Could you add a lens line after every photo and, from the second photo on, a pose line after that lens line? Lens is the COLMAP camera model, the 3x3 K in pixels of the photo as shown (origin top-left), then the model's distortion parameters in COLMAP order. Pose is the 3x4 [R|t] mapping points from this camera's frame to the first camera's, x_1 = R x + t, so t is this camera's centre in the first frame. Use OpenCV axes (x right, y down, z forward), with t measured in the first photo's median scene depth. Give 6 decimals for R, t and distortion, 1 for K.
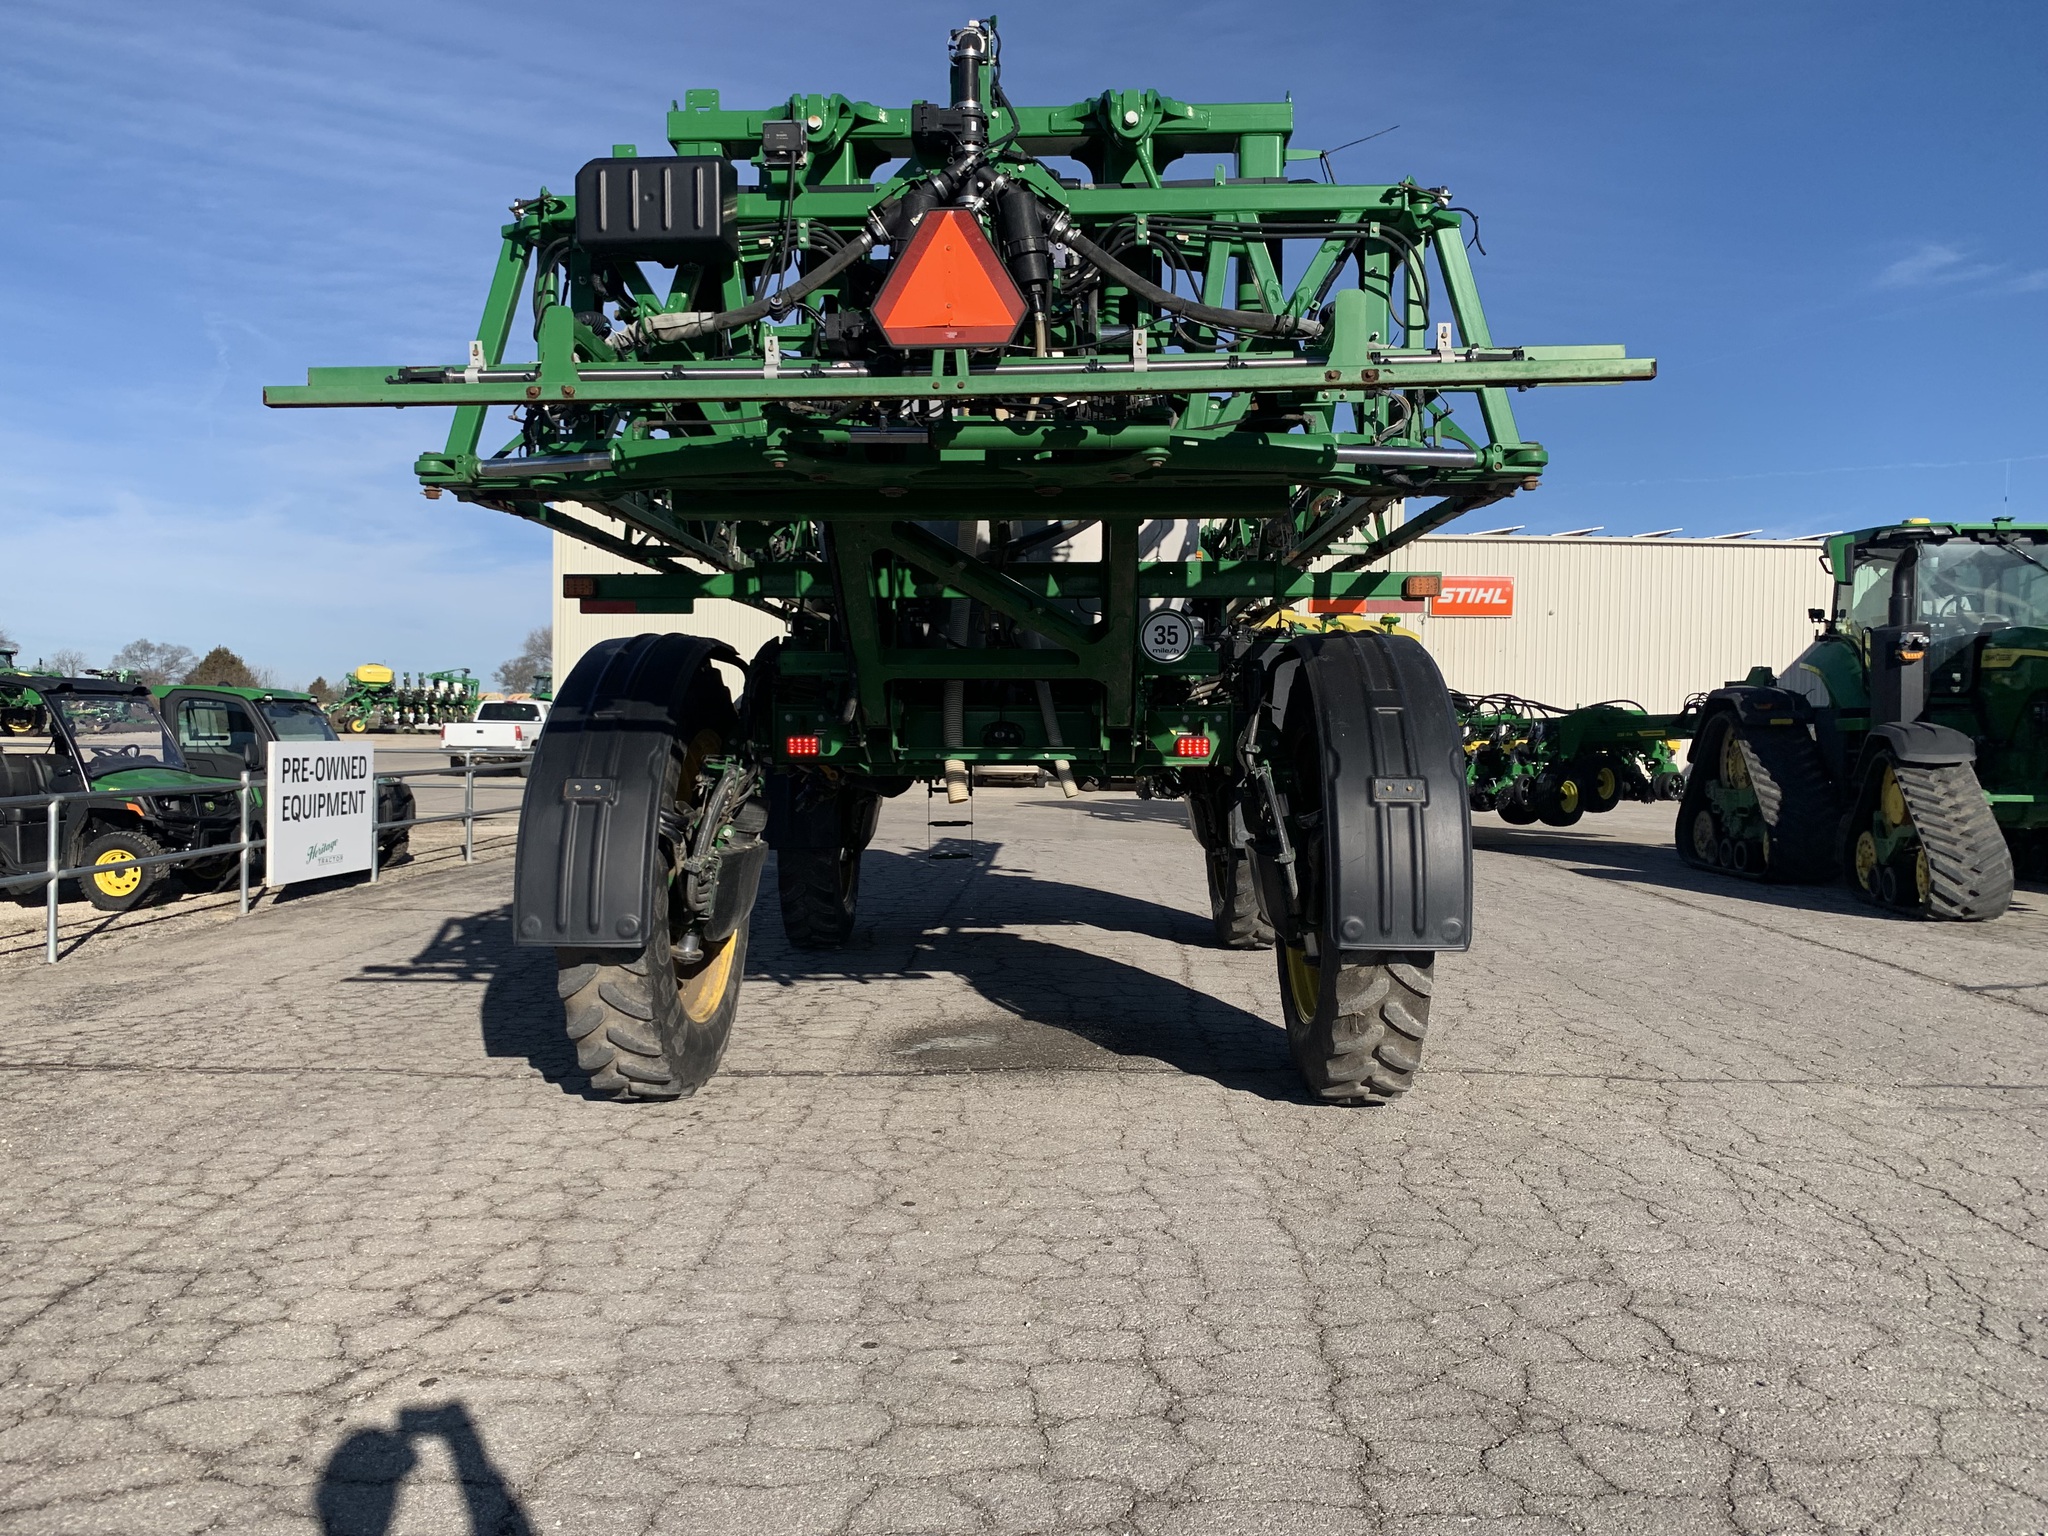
lens RADIAL K [[1564.6, 0, 1028.9], [0, 1564.6, 766.6], [0, 0, 1]] dist [0.026682, -0.037703]
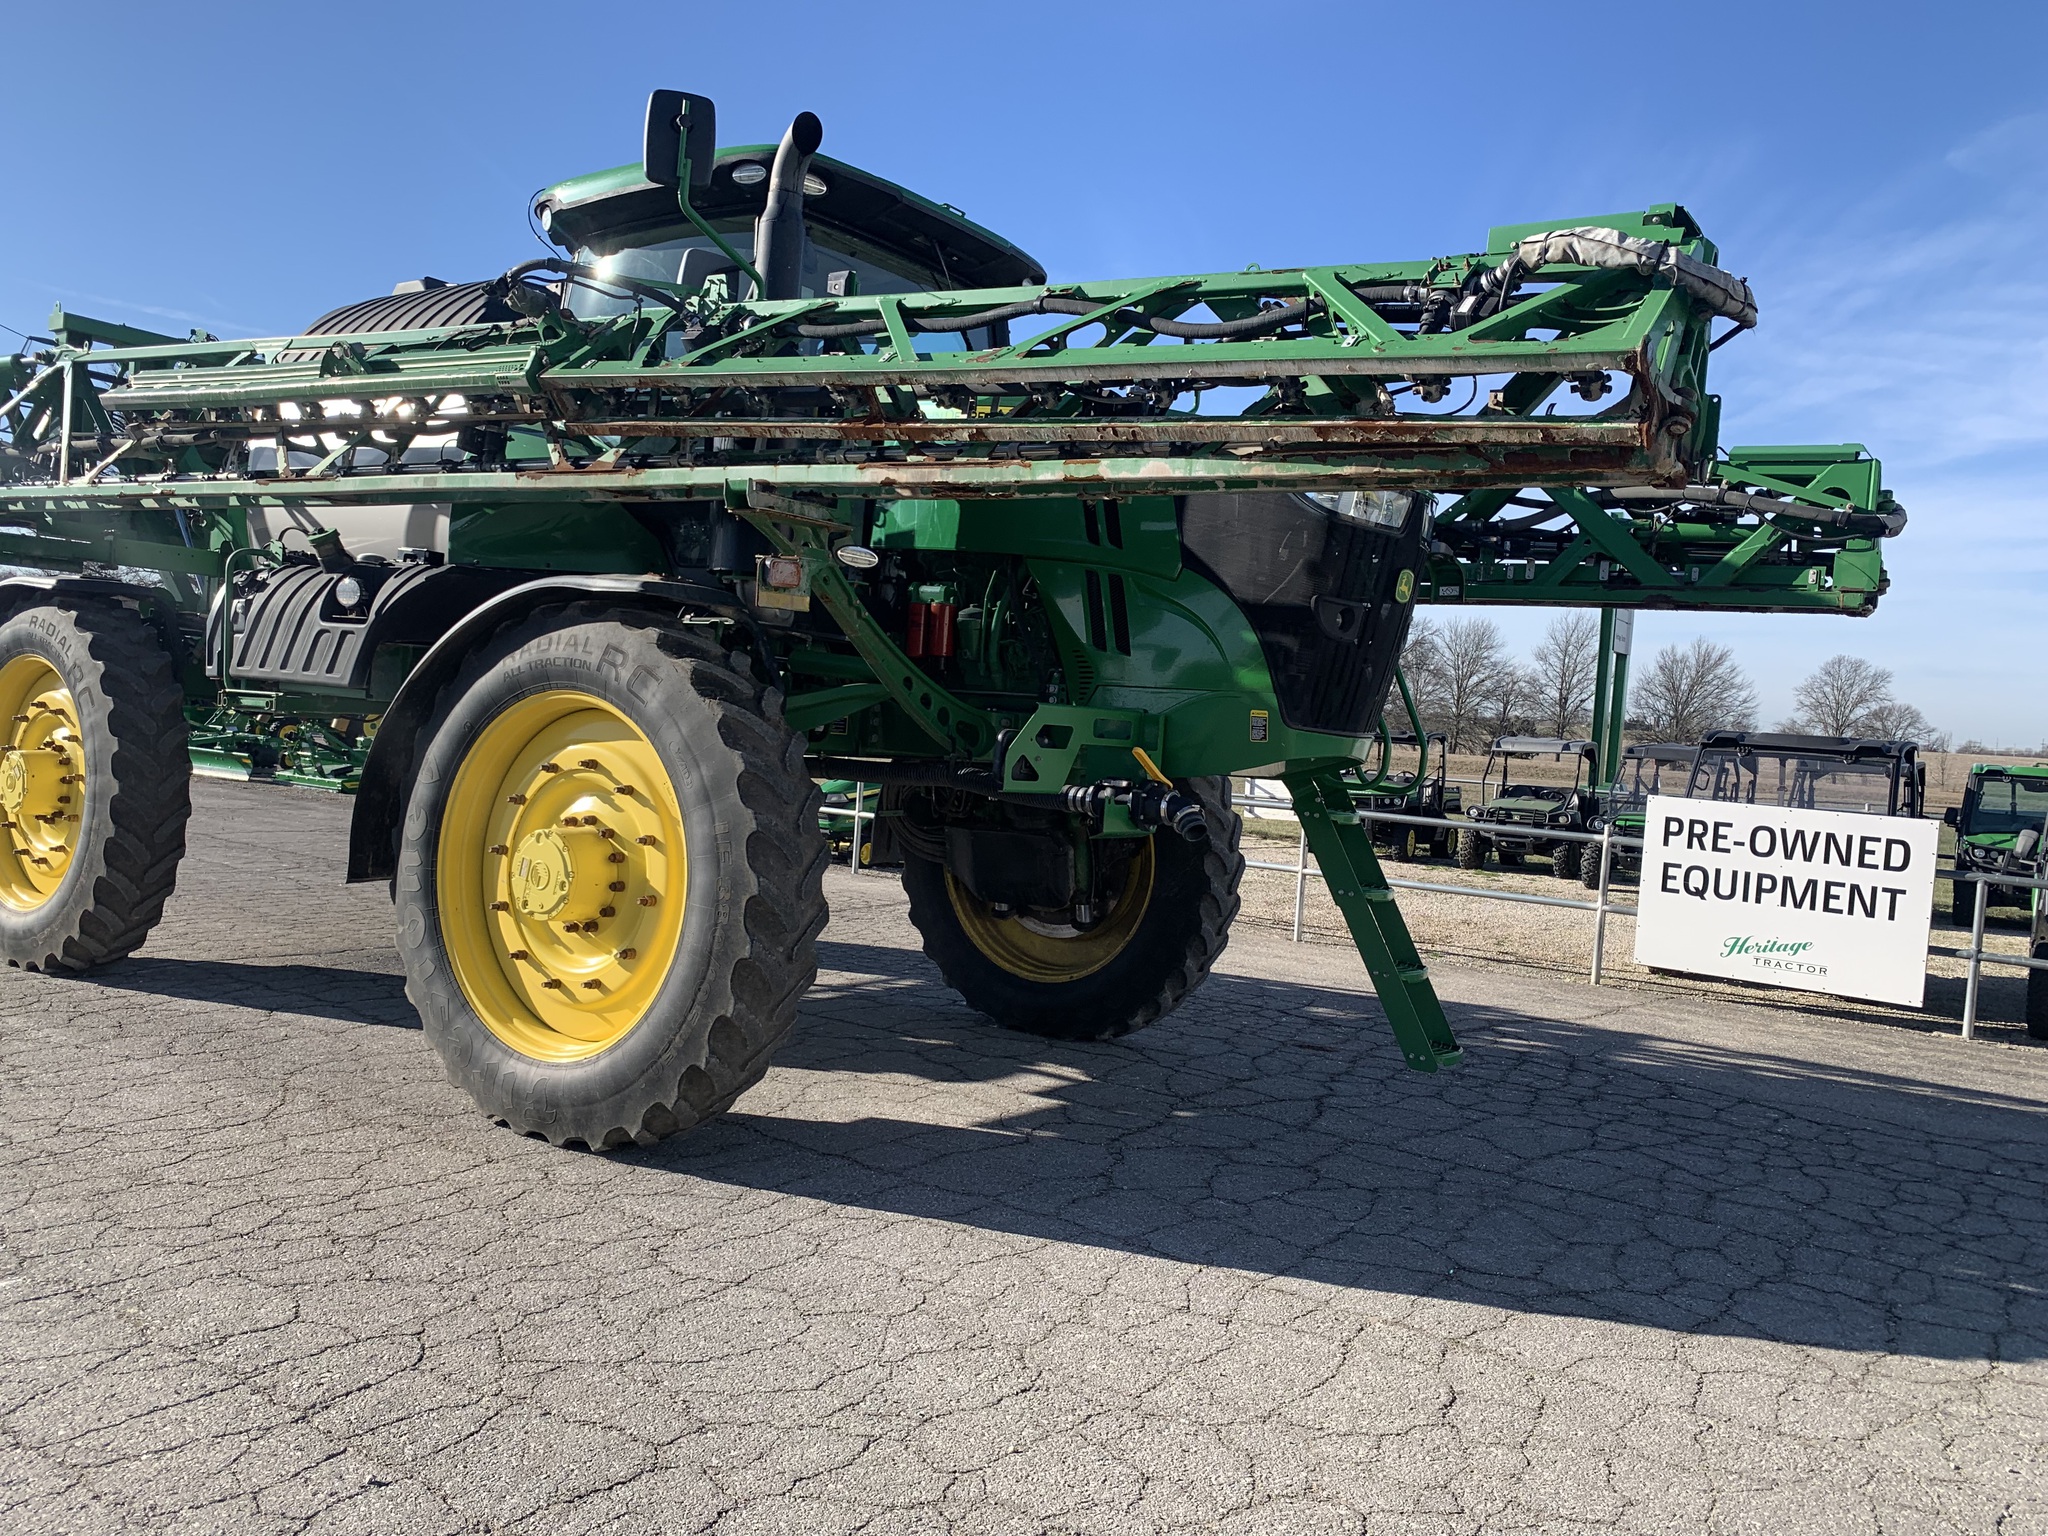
lens RADIAL K [[1568.3, 0, 1035.3], [0, 1568.3, 759.5], [0, 0, 1]] dist [0.026661, -0.033516]
pose [[-0.549802, -0.022639, -0.834988, 1.114729], [-0.097575, 0.994530, 0.037284, -0.092093], [0.829576, 0.101973, -0.549003, 3.183456]]
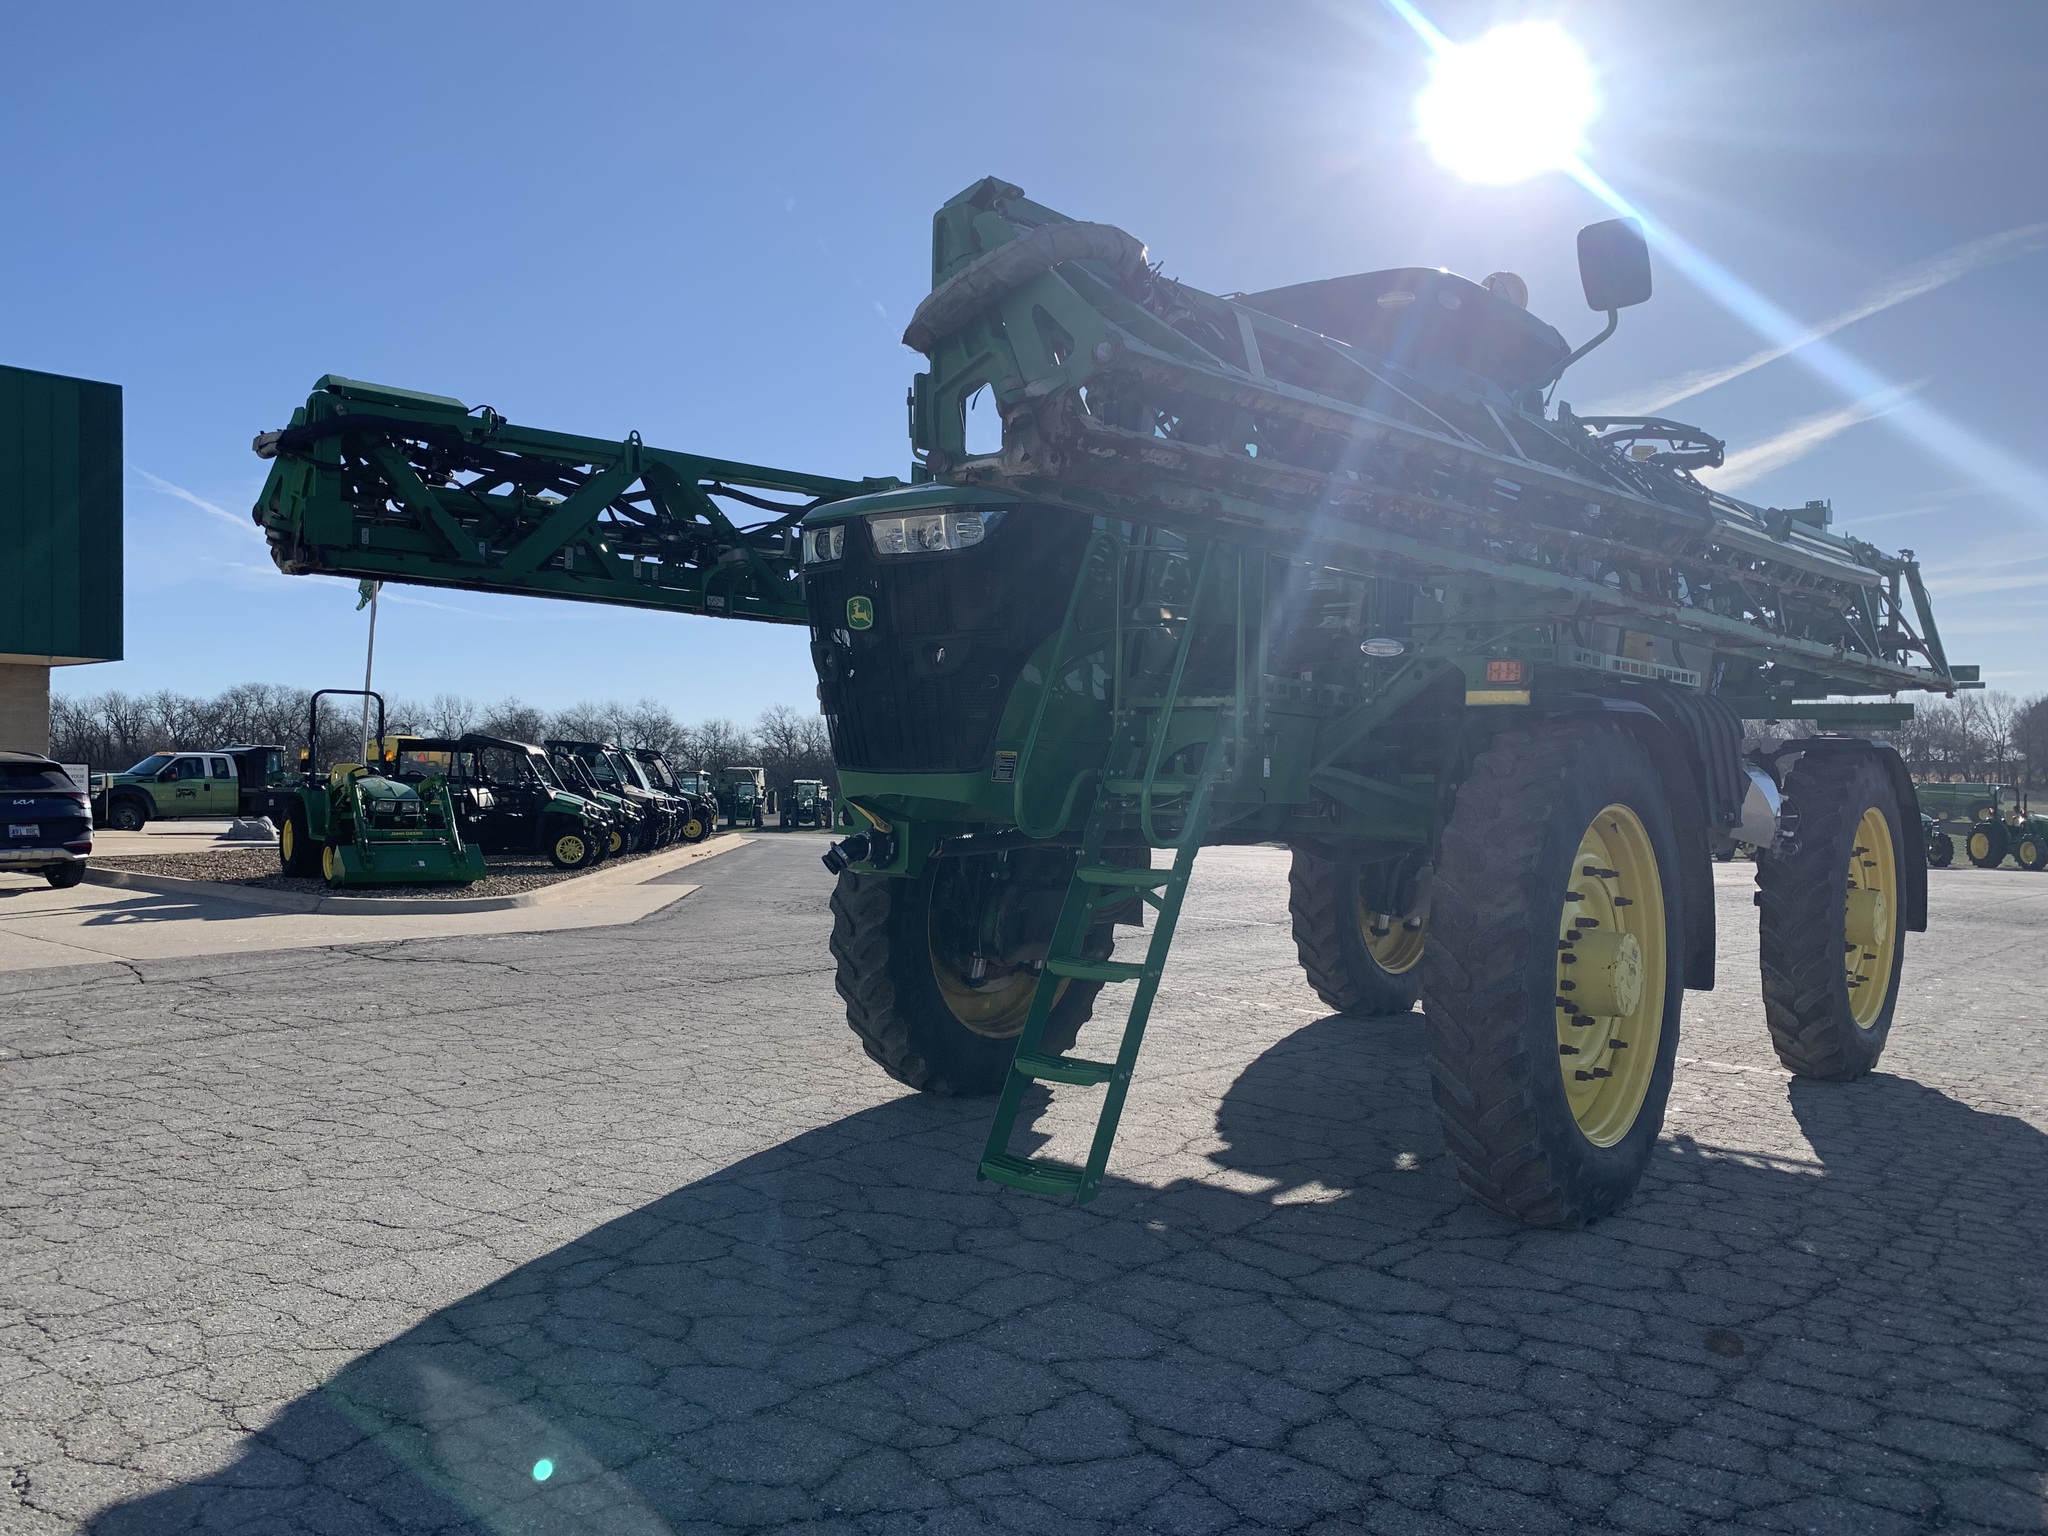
lens RADIAL K [[1564.6, 0, 1031.5], [0, 1564.6, 771.1], [0, 0, 1]] dist [0.026682, -0.037703]
pose [[-0.784515, -0.020205, 0.619781, -0.745117], [-0.007266, 0.999700, 0.023394, -0.116249], [-0.620068, 0.013849, -0.784426, 3.547980]]
